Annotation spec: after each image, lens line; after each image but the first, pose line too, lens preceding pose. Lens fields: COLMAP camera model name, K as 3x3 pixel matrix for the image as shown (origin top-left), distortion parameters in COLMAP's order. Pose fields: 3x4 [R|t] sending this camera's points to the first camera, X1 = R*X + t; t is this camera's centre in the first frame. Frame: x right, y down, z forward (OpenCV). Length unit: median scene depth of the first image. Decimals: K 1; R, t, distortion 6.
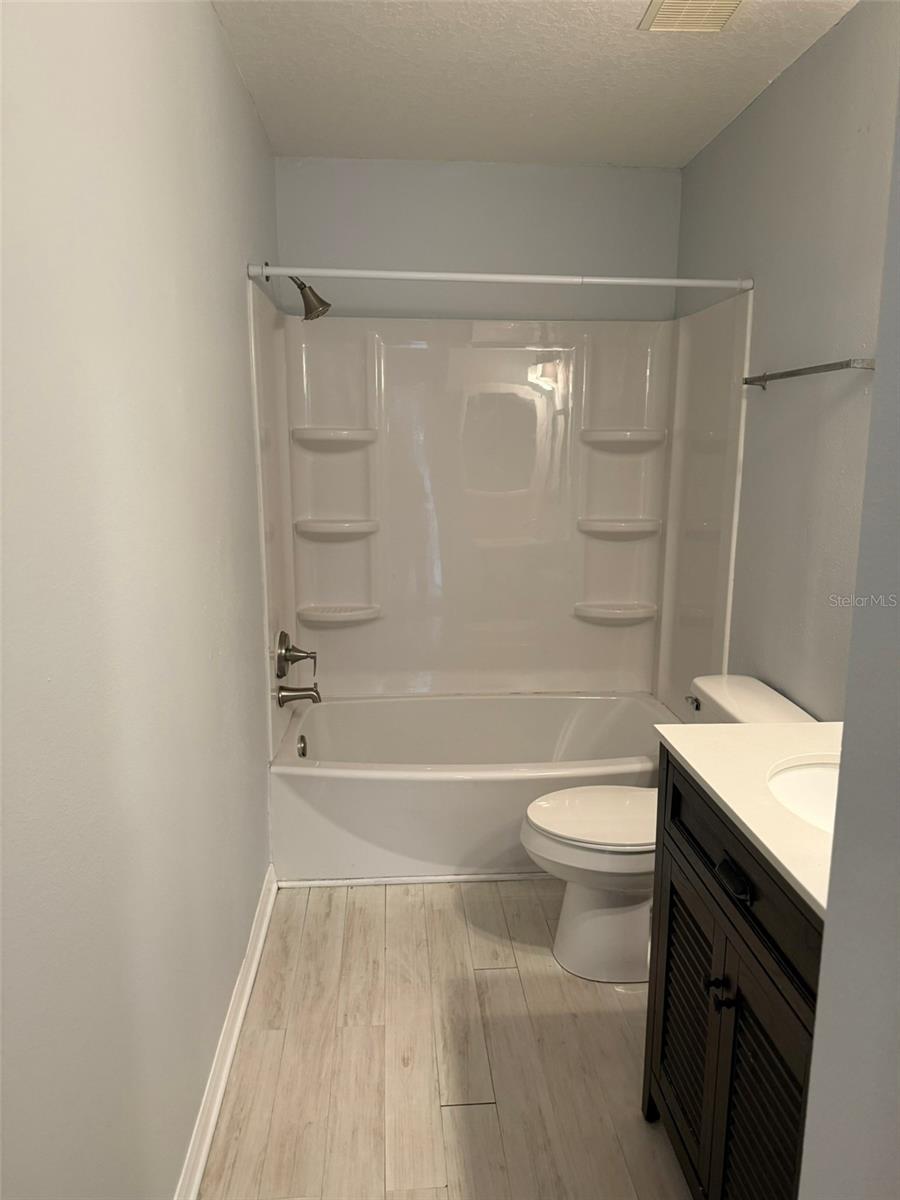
lens RADIAL K [[853.6, 0, 447.6], [0, 853.6, 601.5], [0, 0, 1]] dist [0.034689, -0.048126]
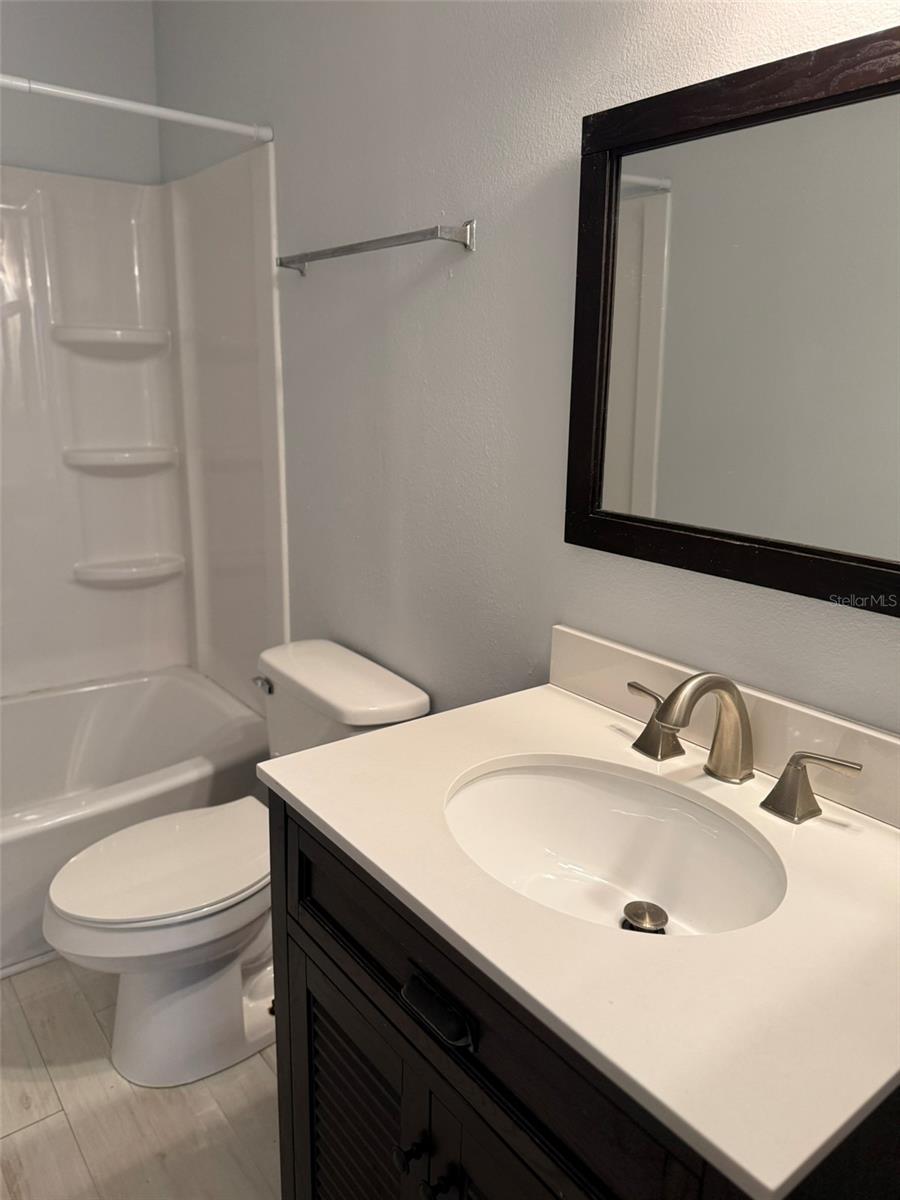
lens RADIAL K [[853.6, 0, 453.3], [0, 853.6, 599.9], [0, 0, 1]] dist [0.034689, -0.048126]
pose [[0.830007, -0.128064, 0.542851, 0.019328], [0.083733, 0.990863, 0.105729, -0.024518], [-0.551432, -0.042301, 0.833147, 0.258540]]
